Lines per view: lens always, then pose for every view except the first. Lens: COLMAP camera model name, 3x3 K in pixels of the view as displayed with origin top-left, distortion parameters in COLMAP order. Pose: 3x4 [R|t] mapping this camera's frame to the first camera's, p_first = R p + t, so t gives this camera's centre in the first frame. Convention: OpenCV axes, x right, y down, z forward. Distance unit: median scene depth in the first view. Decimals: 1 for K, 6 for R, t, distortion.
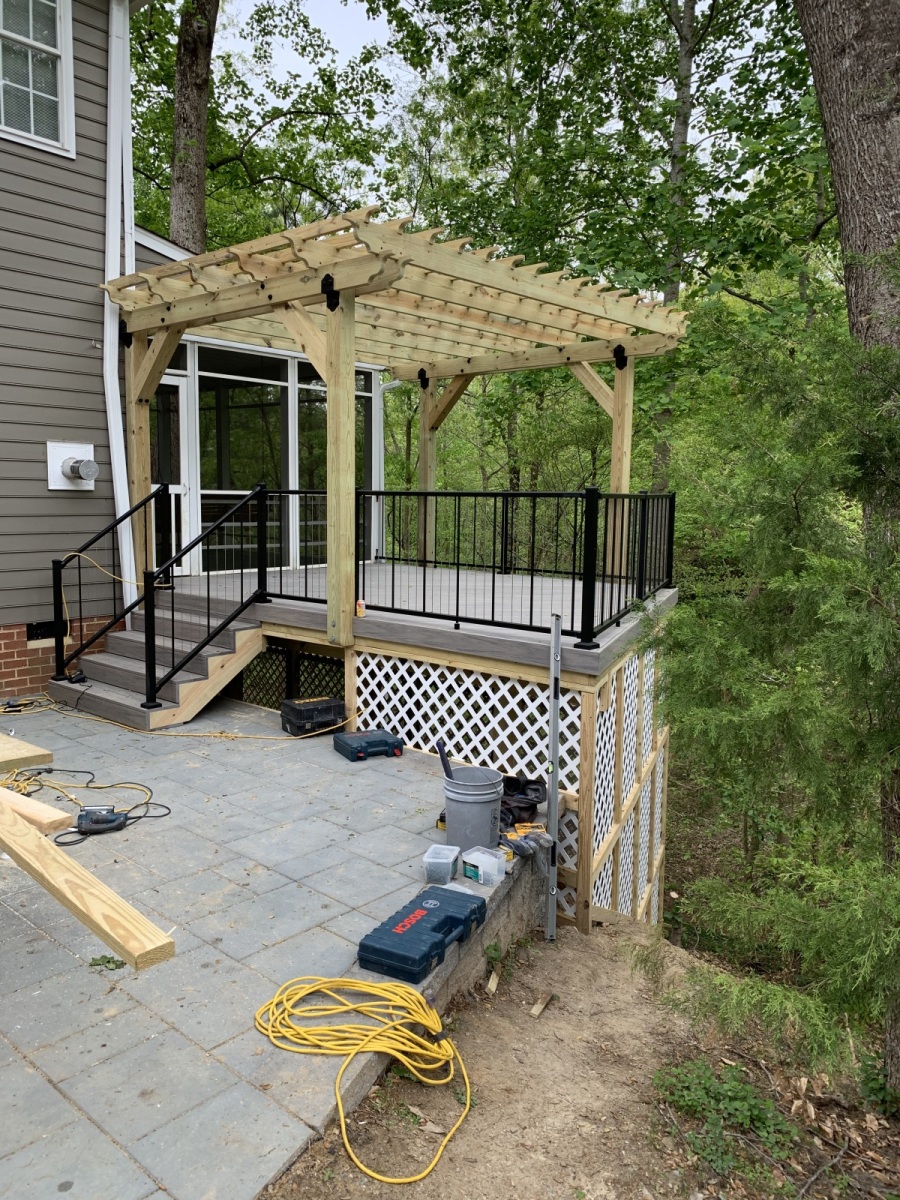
lens RADIAL K [[896.6, 0, 450.0], [0, 896.6, 600.0], [0, 0, 1]] dist [0.003737, 0.003904]
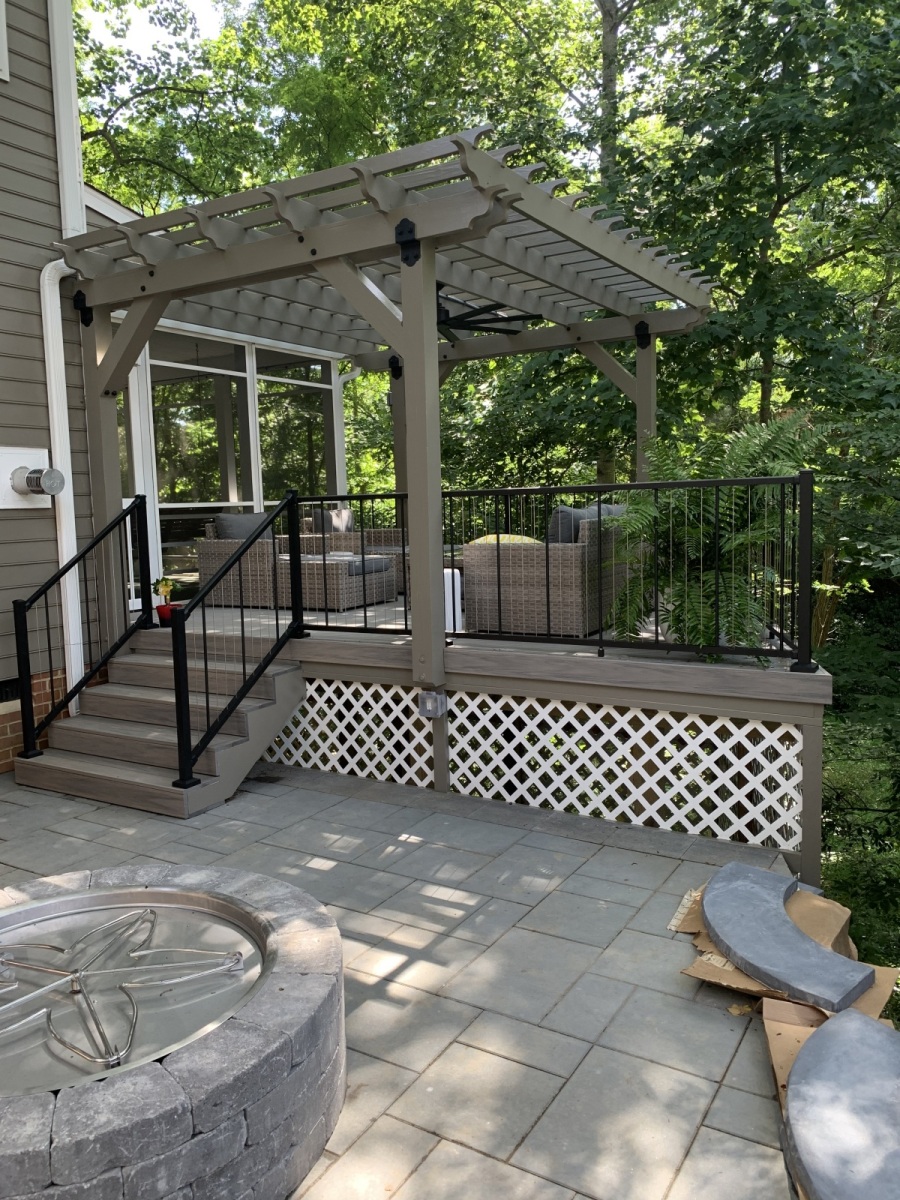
lens RADIAL K [[896.6, 0, 450.0], [0, 896.6, 600.0], [0, 0, 1]] dist [0.003737, 0.003904]
pose [[0.983465, -0.063920, 0.169444, -0.211827], [0.064622, 0.997909, 0.001377, -0.023624], [-0.169178, 0.009595, 0.985539, 0.185626]]
